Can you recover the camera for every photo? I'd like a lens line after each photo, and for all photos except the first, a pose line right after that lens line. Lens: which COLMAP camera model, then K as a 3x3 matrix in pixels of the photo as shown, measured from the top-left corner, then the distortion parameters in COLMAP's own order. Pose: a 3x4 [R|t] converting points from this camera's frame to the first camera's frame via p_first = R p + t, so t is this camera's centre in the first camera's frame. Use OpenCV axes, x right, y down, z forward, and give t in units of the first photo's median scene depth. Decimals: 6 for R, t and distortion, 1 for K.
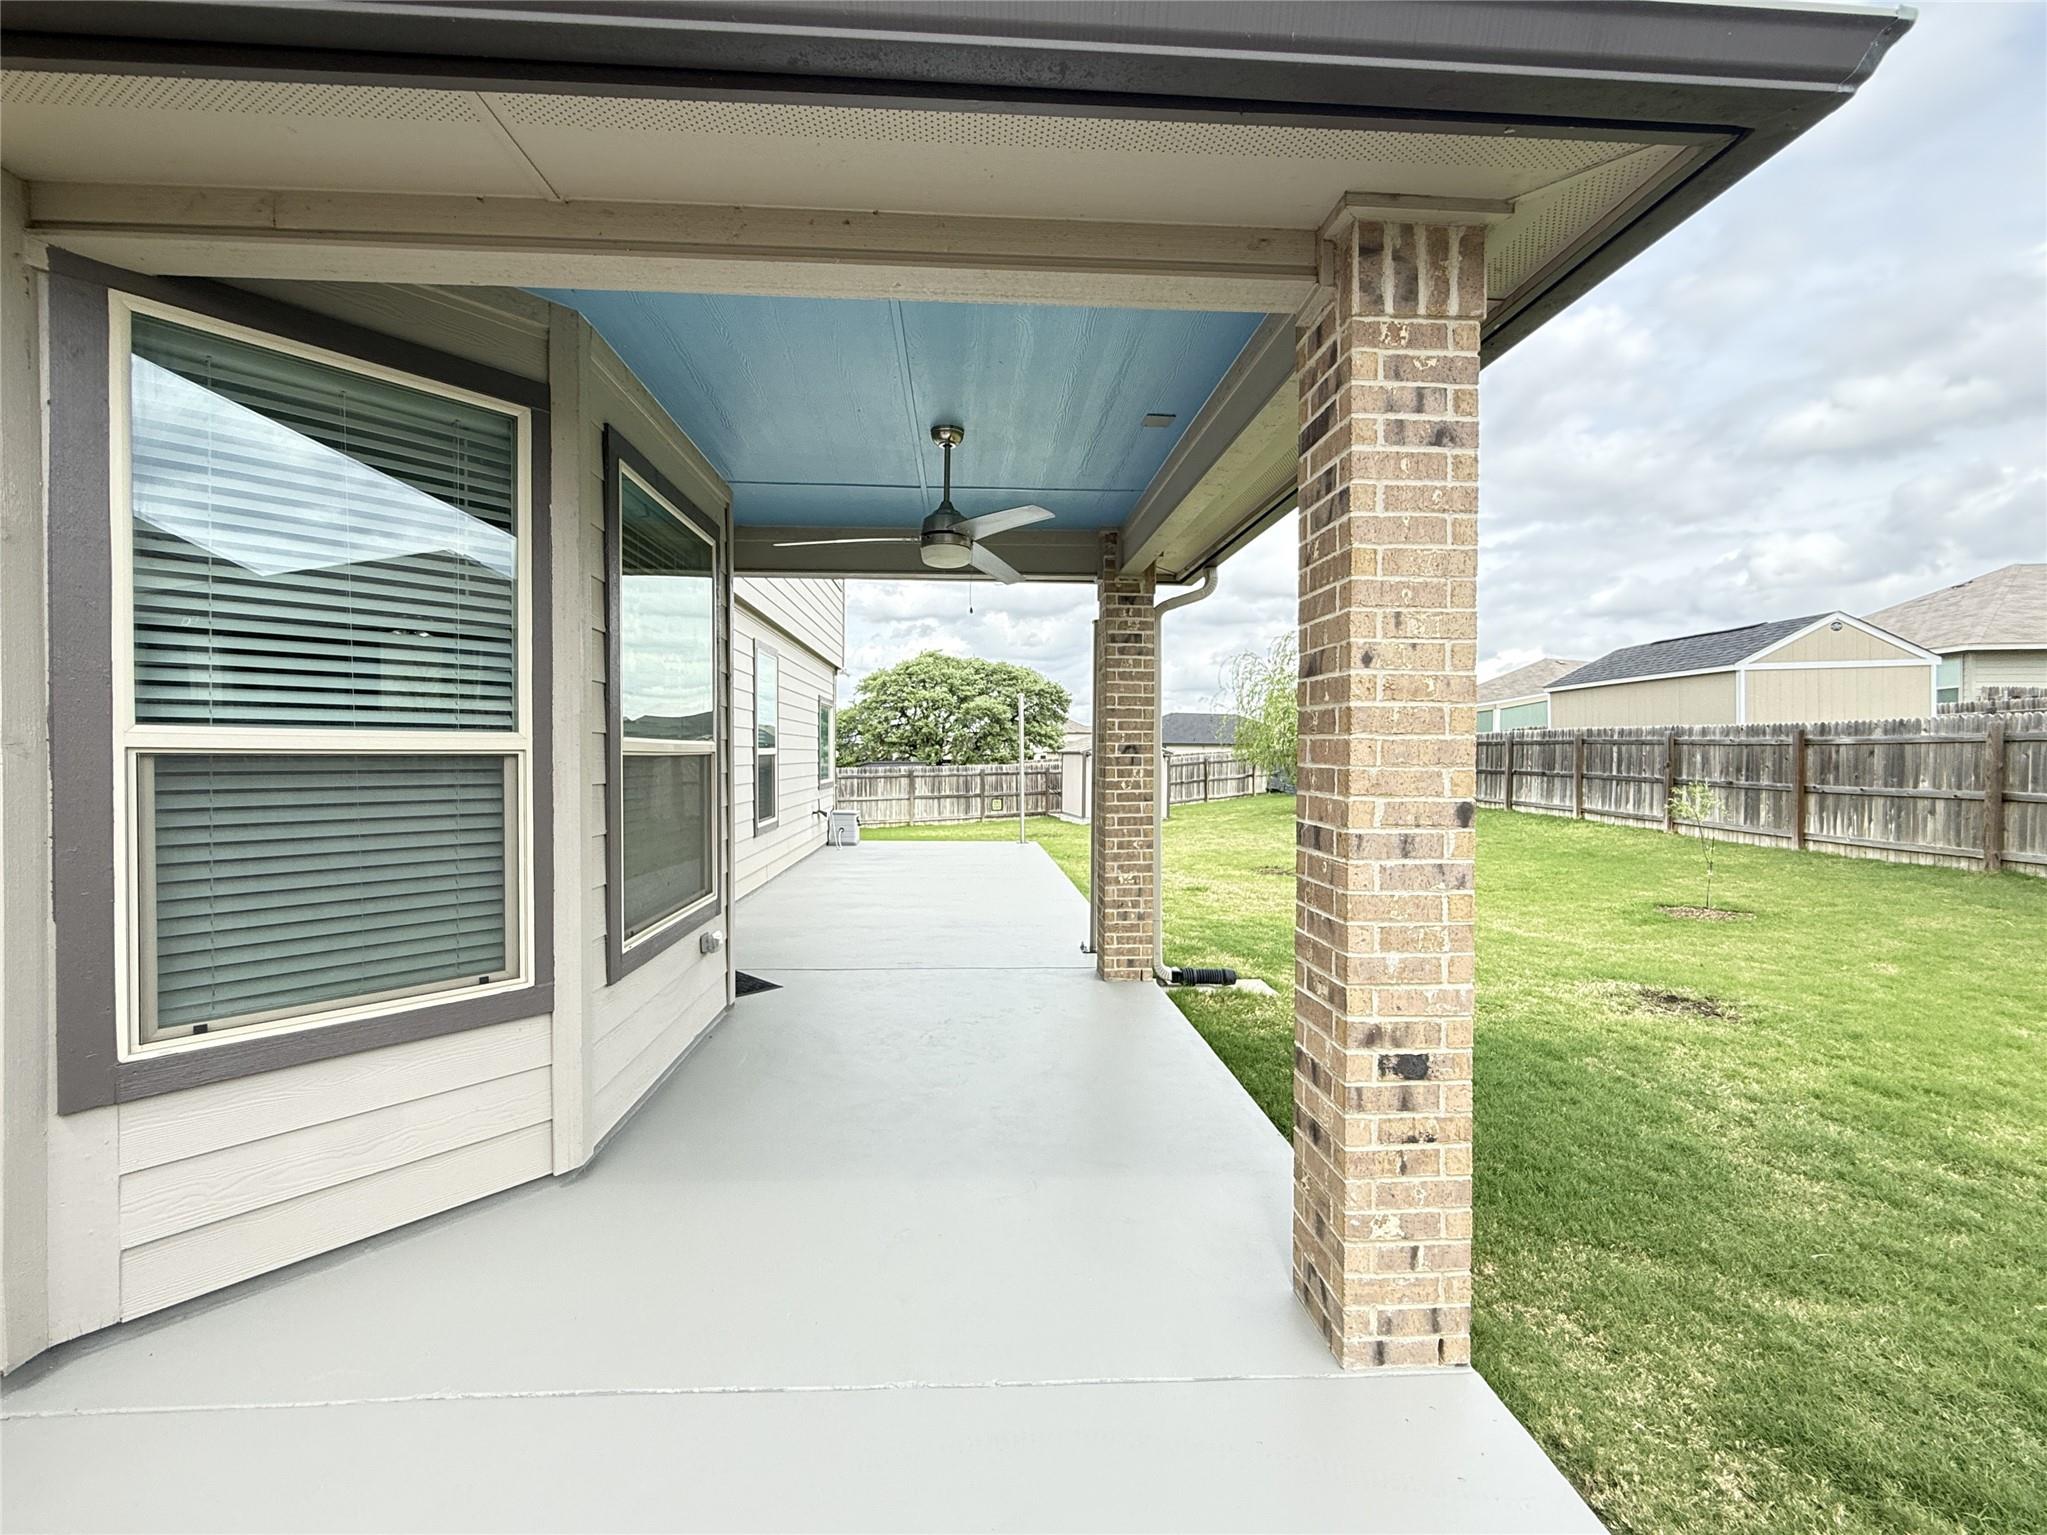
lens RADIAL K [[847.3, 0, 1023.5], [0, 847.3, 767.5], [0, 0, 1]] dist [0.000243, 0.000083]
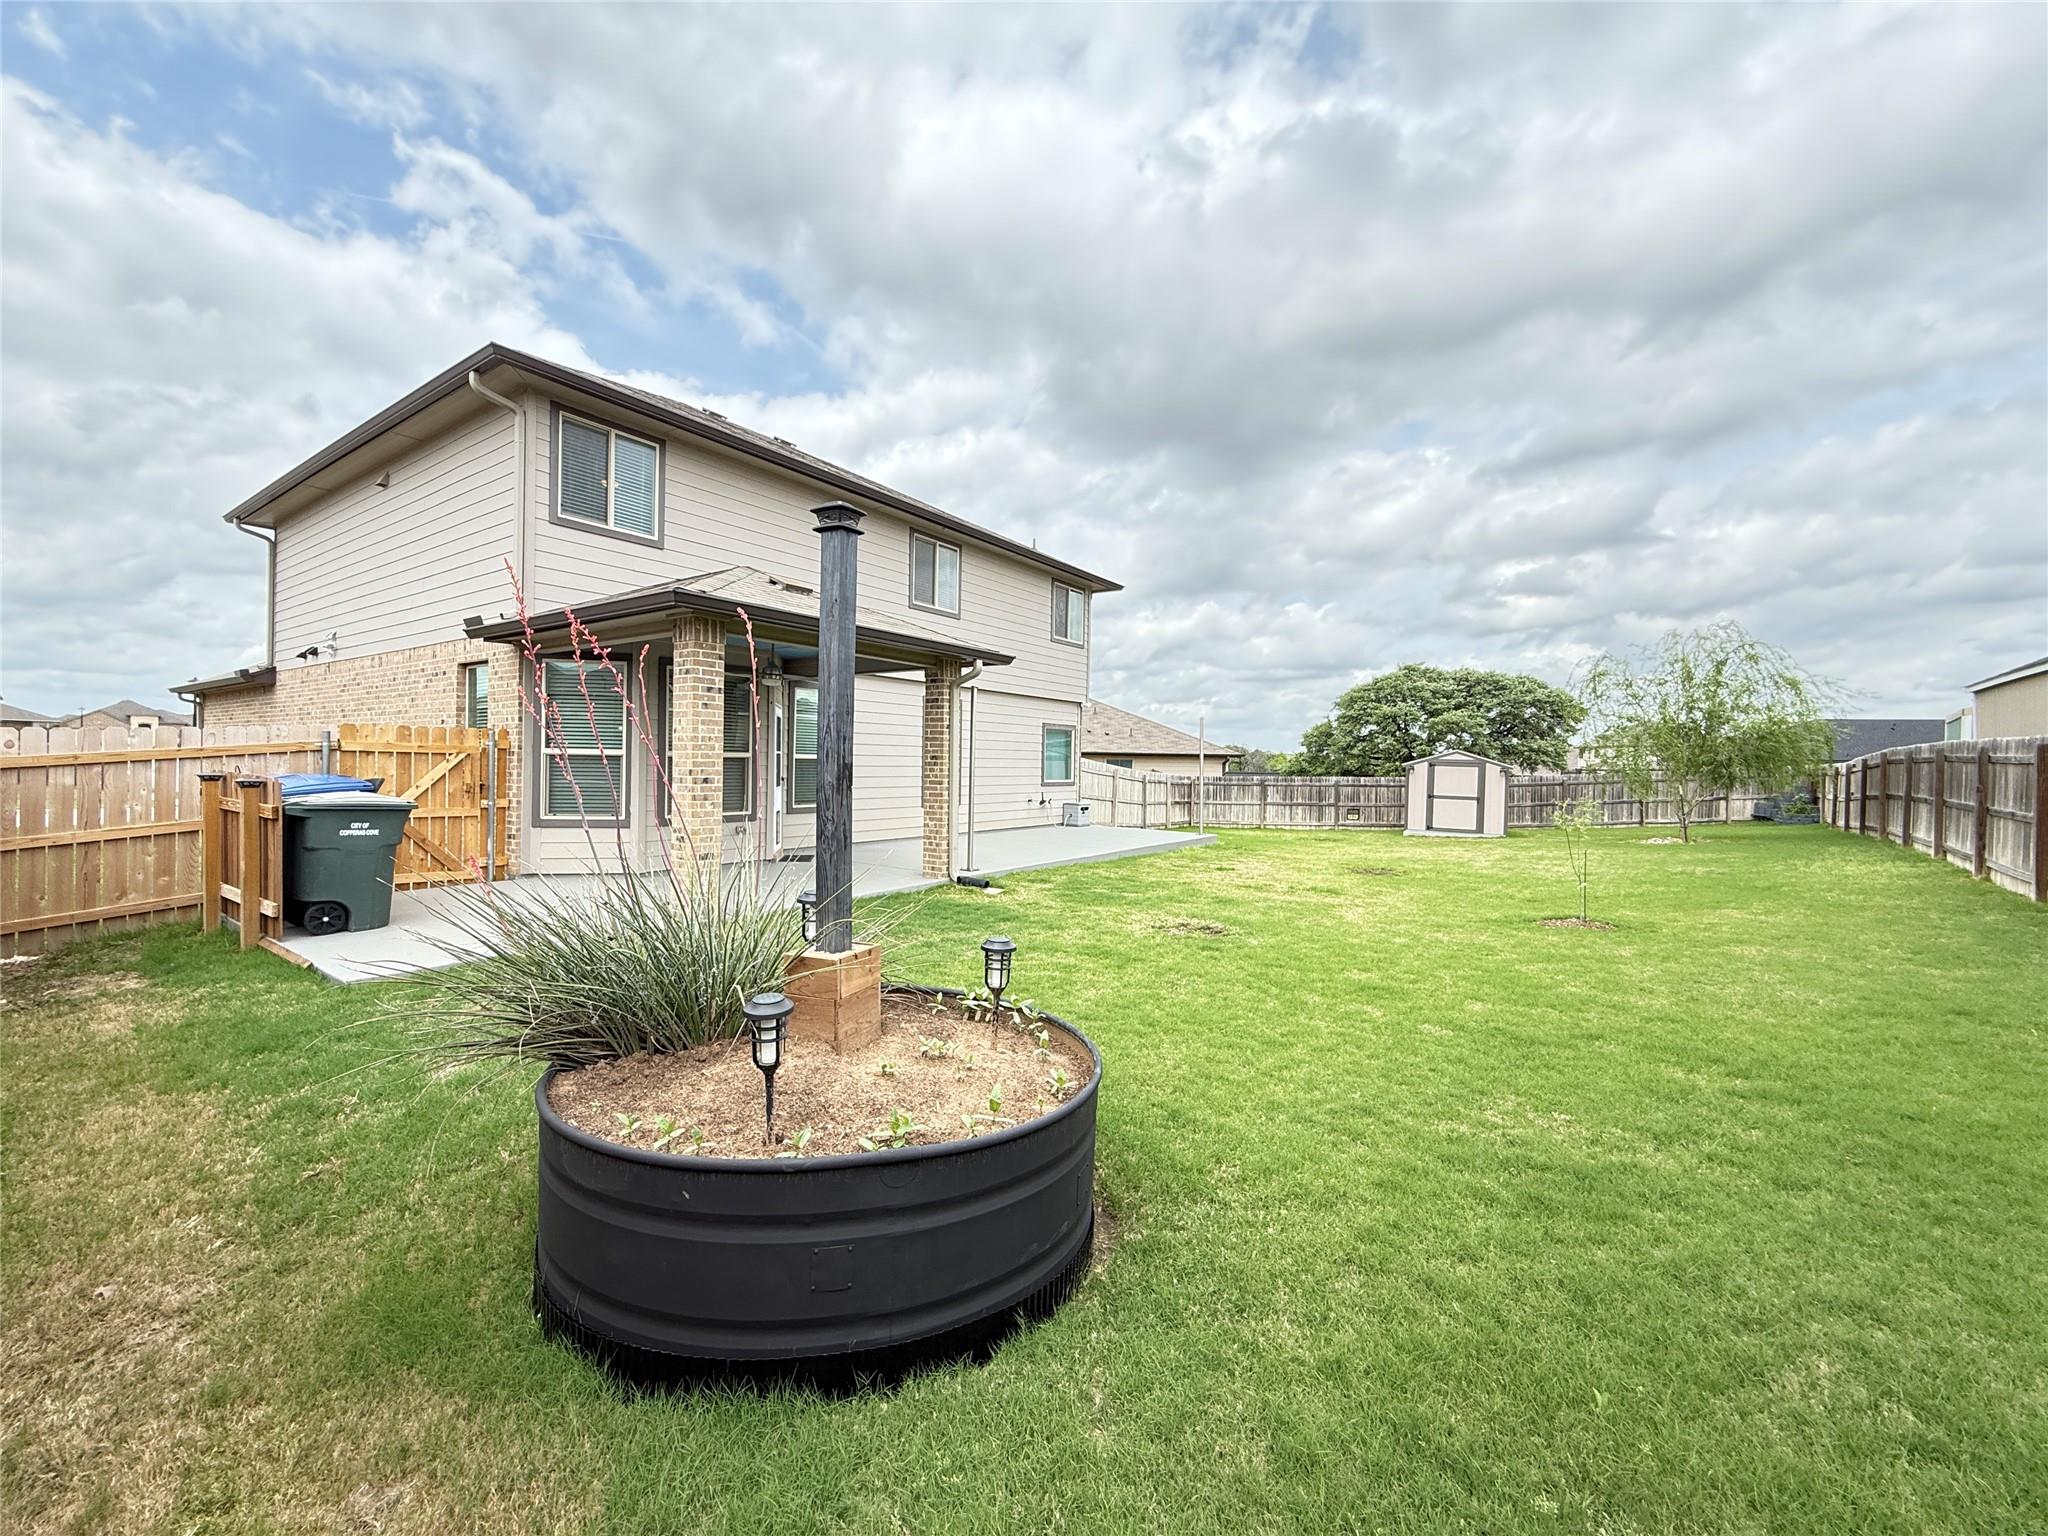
lens RADIAL K [[810.3, 0, 1024.0], [0, 810.3, 768.0], [0, 0, 1]] dist [0.001696, -0.000207]
pose [[0.778722, 0.017743, -0.627118, 0.290906], [-0.026465, 0.999639, -0.004580, 0.000846], [0.626810, 0.020163, 0.778911, -0.063836]]
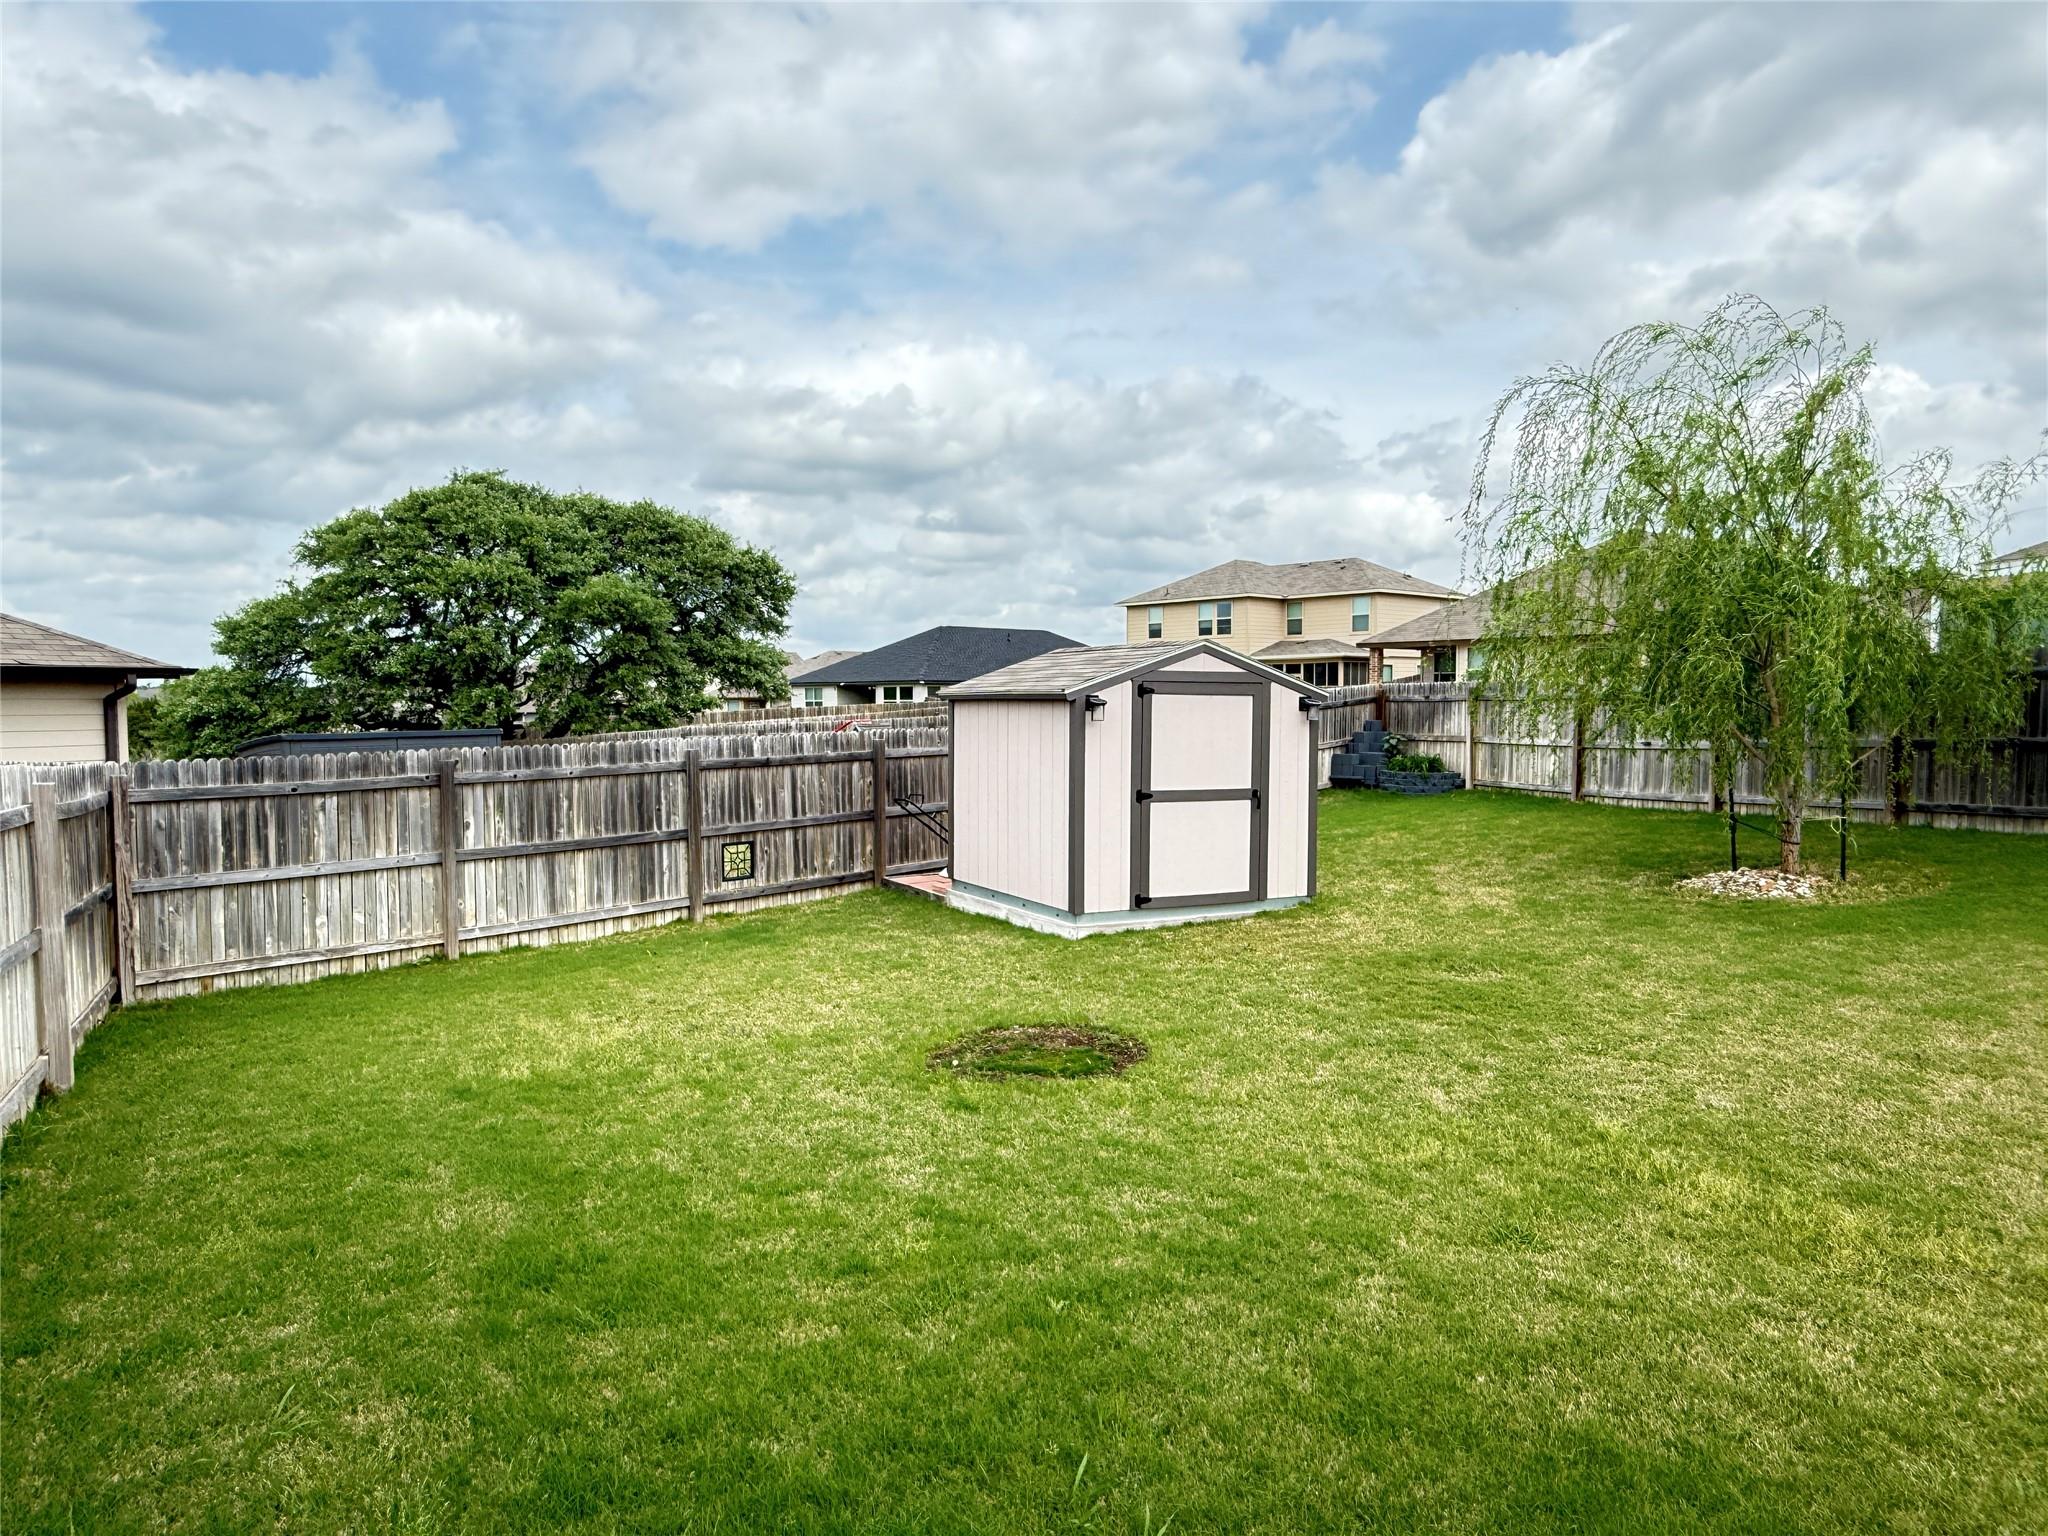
lens RADIAL K [[1296.1, 0, 1024.0], [0, 1296.1, 768.0], [0, 0, 1]] dist [0.001446, -0.000175]
pose [[0.957211, -0.020429, 0.288668, -0.069367], [0.009743, 0.999215, 0.038406, -0.009215], [-0.289226, -0.033950, 0.956659, 0.507120]]
